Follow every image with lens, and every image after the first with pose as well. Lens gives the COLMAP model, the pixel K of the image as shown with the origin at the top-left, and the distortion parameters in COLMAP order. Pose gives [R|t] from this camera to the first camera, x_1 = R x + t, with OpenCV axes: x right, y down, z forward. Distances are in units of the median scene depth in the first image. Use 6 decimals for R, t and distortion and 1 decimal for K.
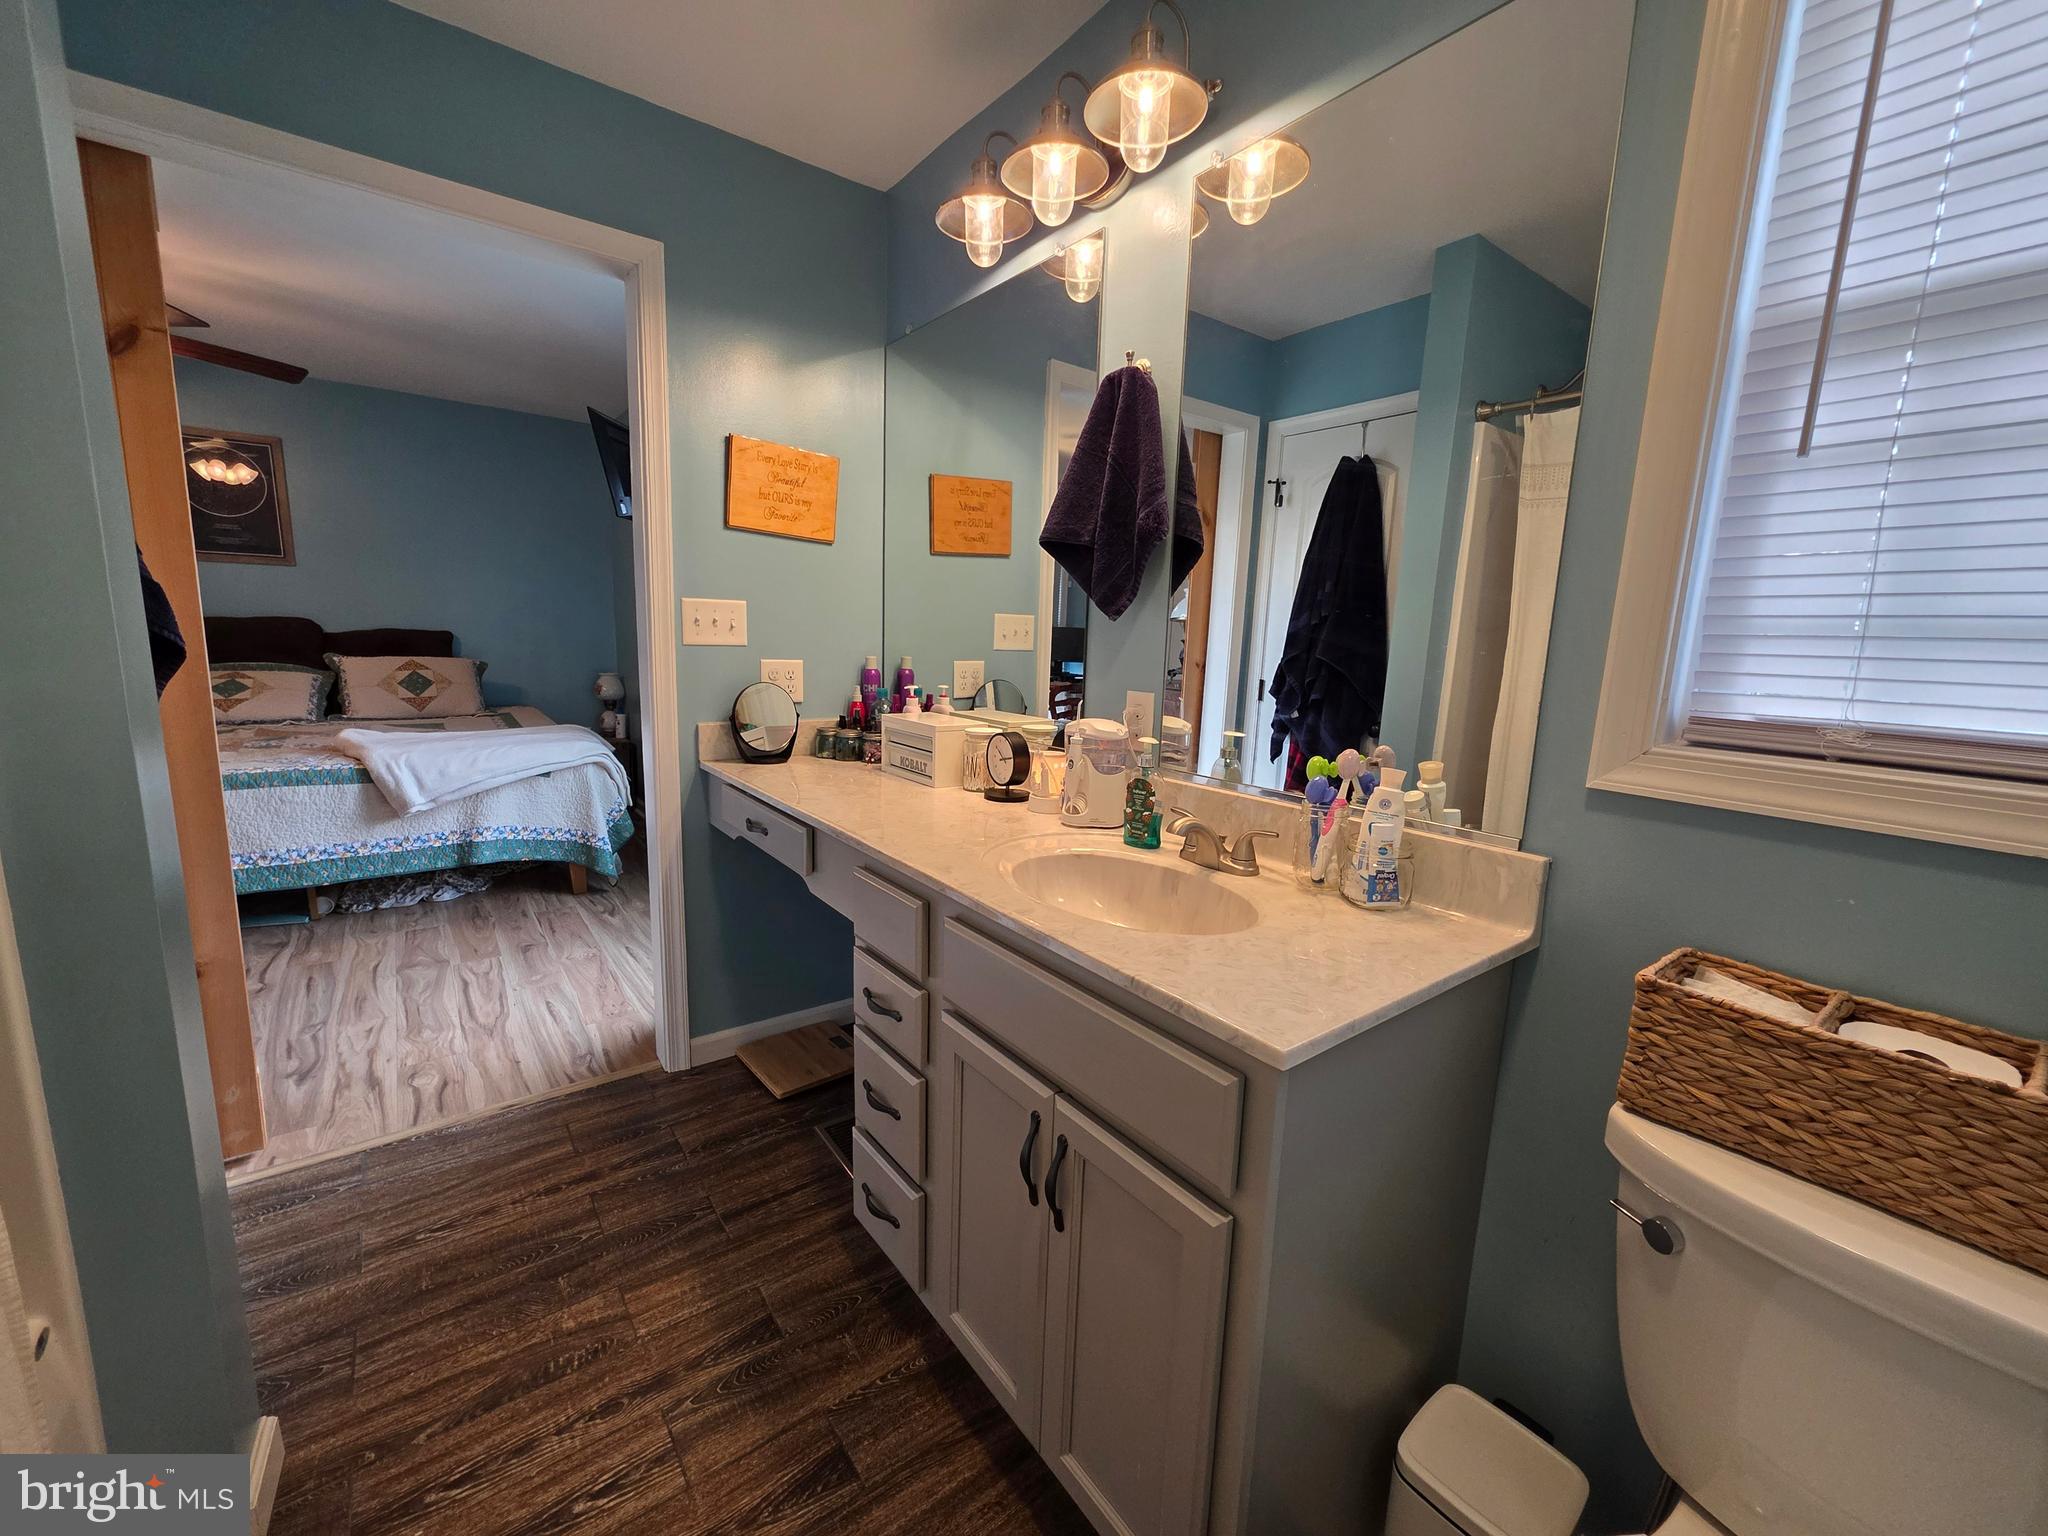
lens RADIAL K [[816.7, 0, 1021.8], [0, 816.7, 766.8], [0, 0, 1]] dist [0.002558, -0.000012]
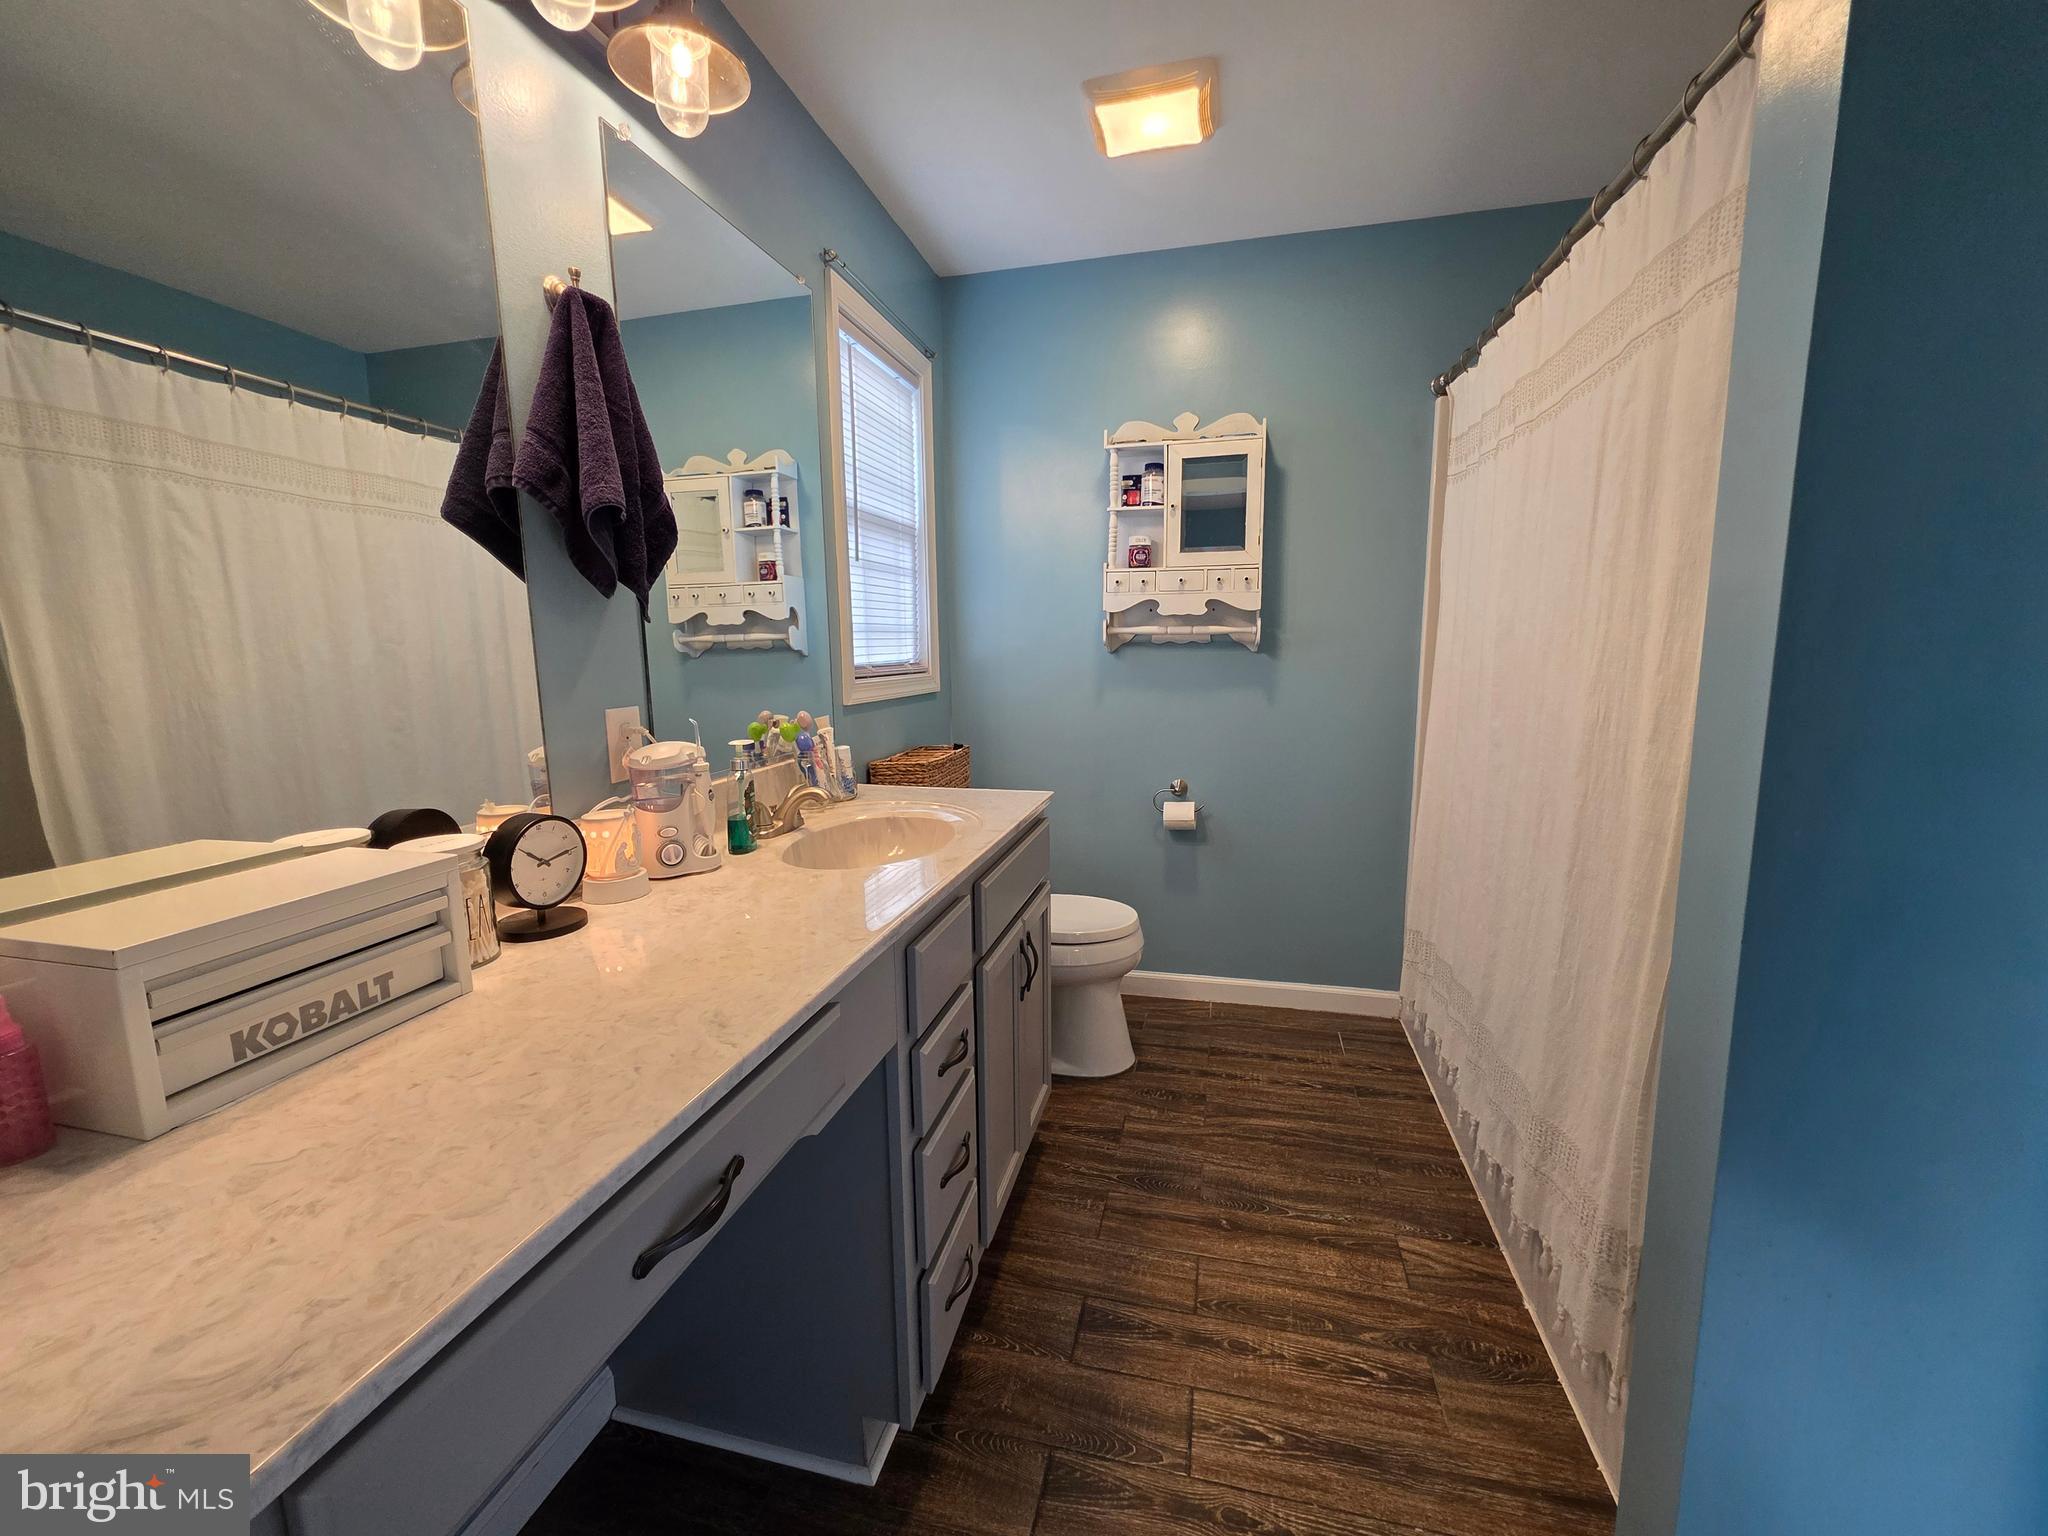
lens RADIAL K [[816.7, 0, 1021.8], [0, 816.7, 766.8], [0, 0, 1]] dist [0.002558, -0.000012]
pose [[-0.626428, -0.138892, 0.767005, -0.366037], [0.122611, 0.954190, 0.272927, -0.103240], [-0.769776, 0.265012, -0.580701, 0.584829]]
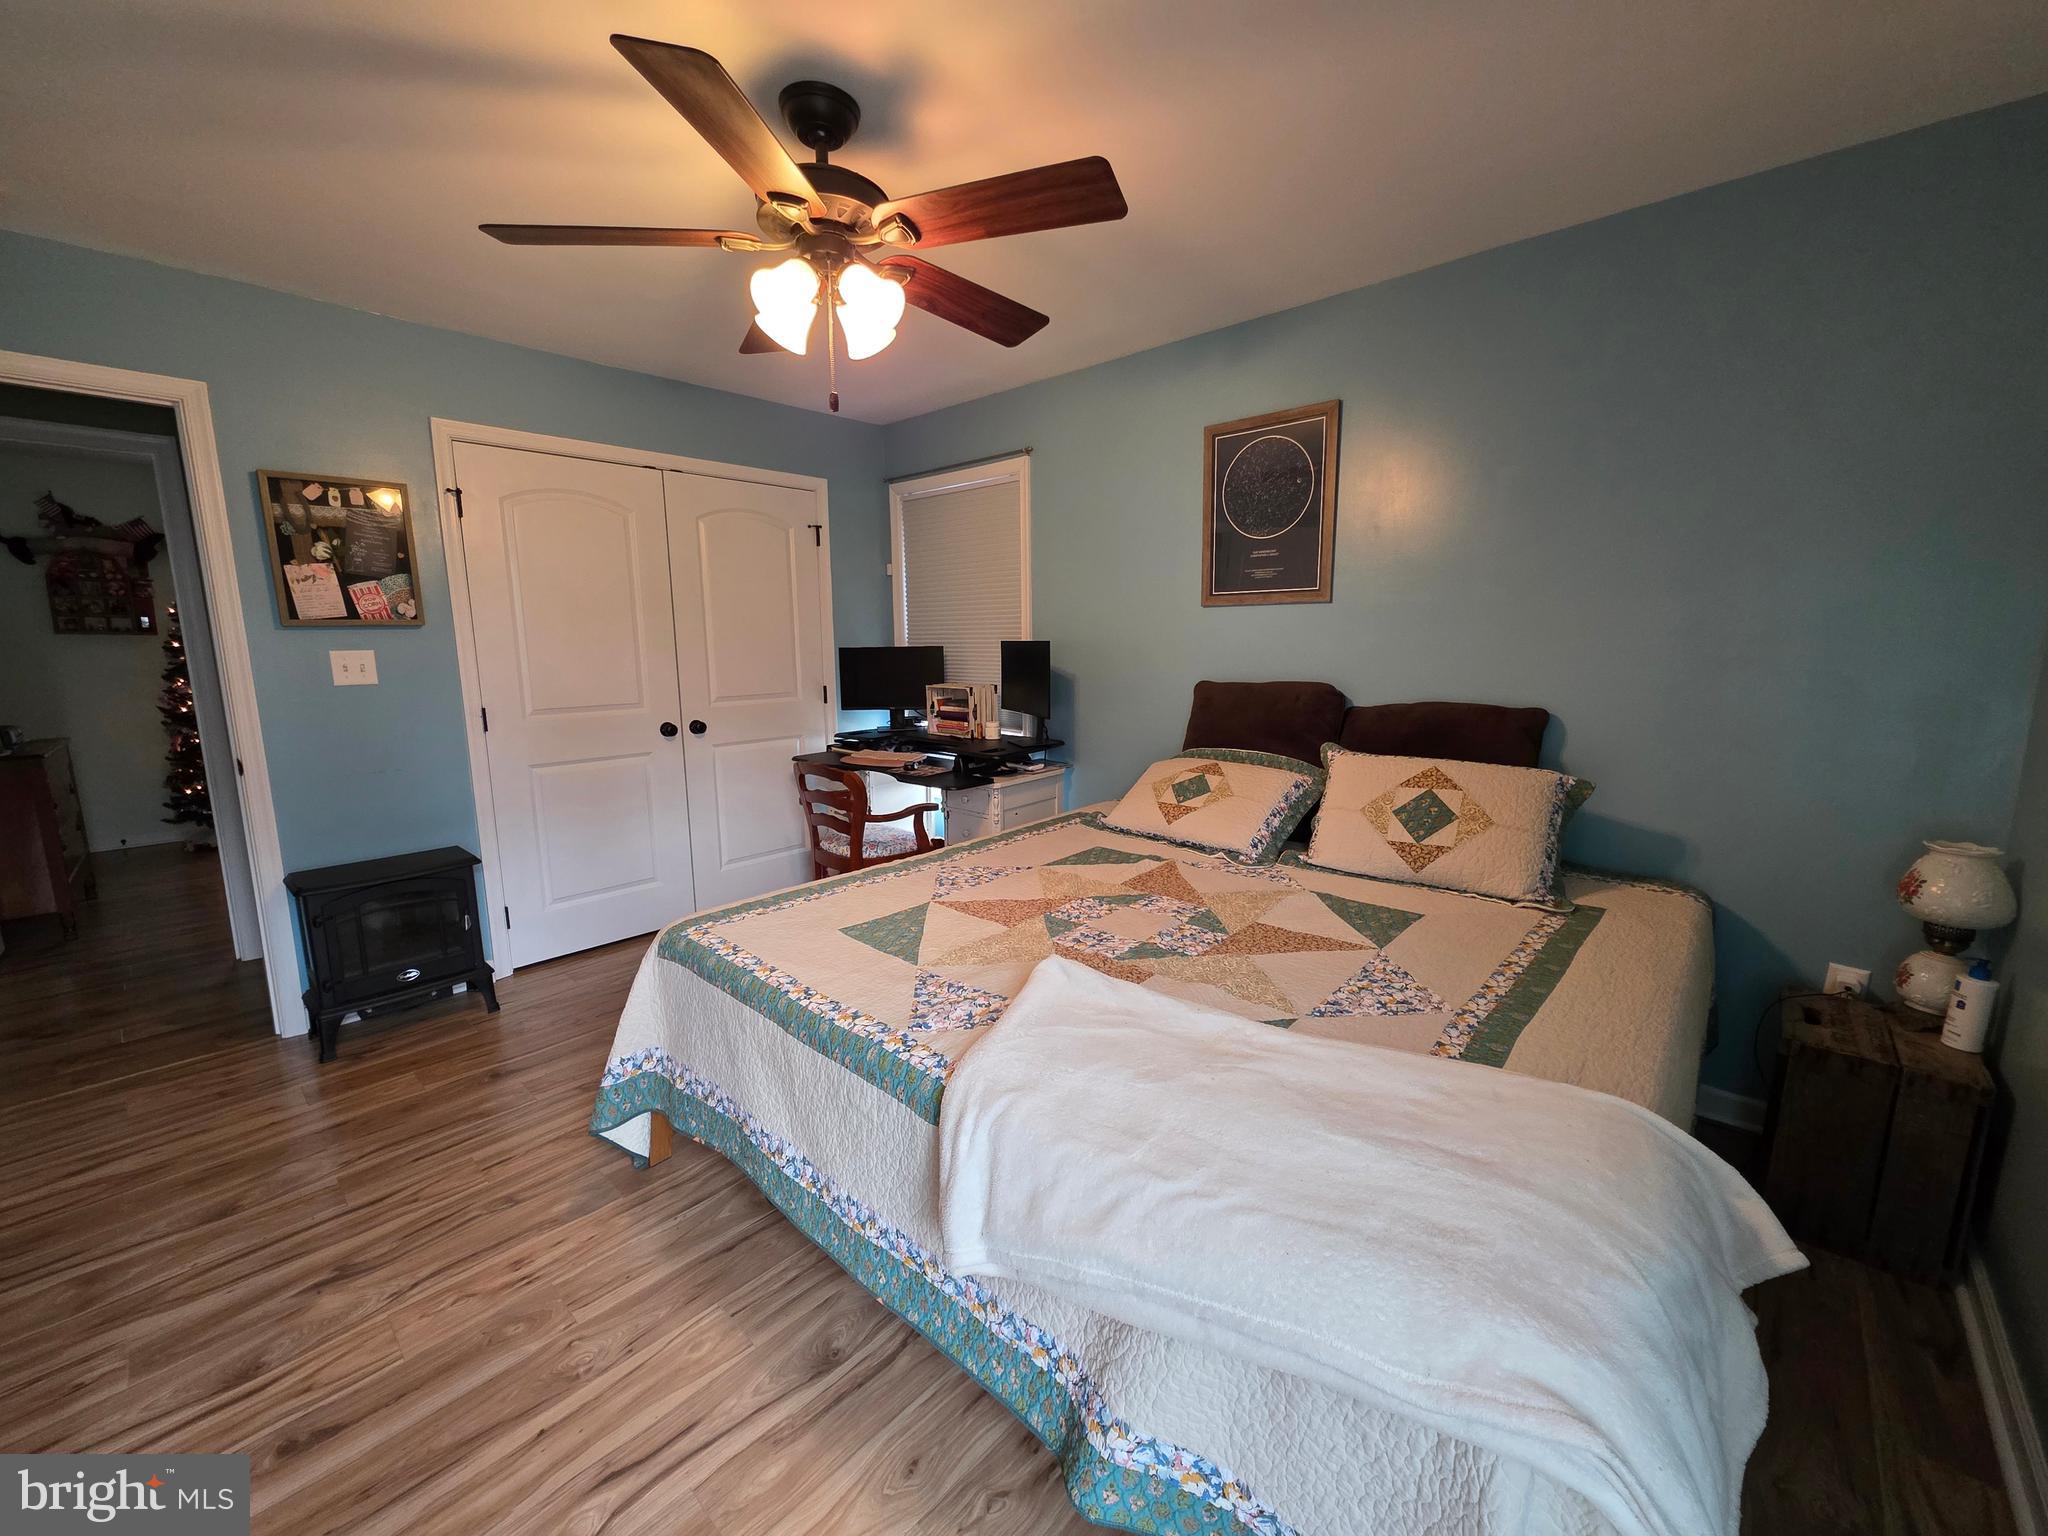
lens RADIAL K [[810.4, 0, 1024.0], [0, 810.4, 767.3], [0, 0, 1]] dist [0.006705, -0.000084]
pose [[0.179103, 0.123489, -0.976050, -0.429630], [-0.152889, 0.983532, 0.096381, -0.206212], [0.971878, 0.131965, 0.195033, 0.951133]]
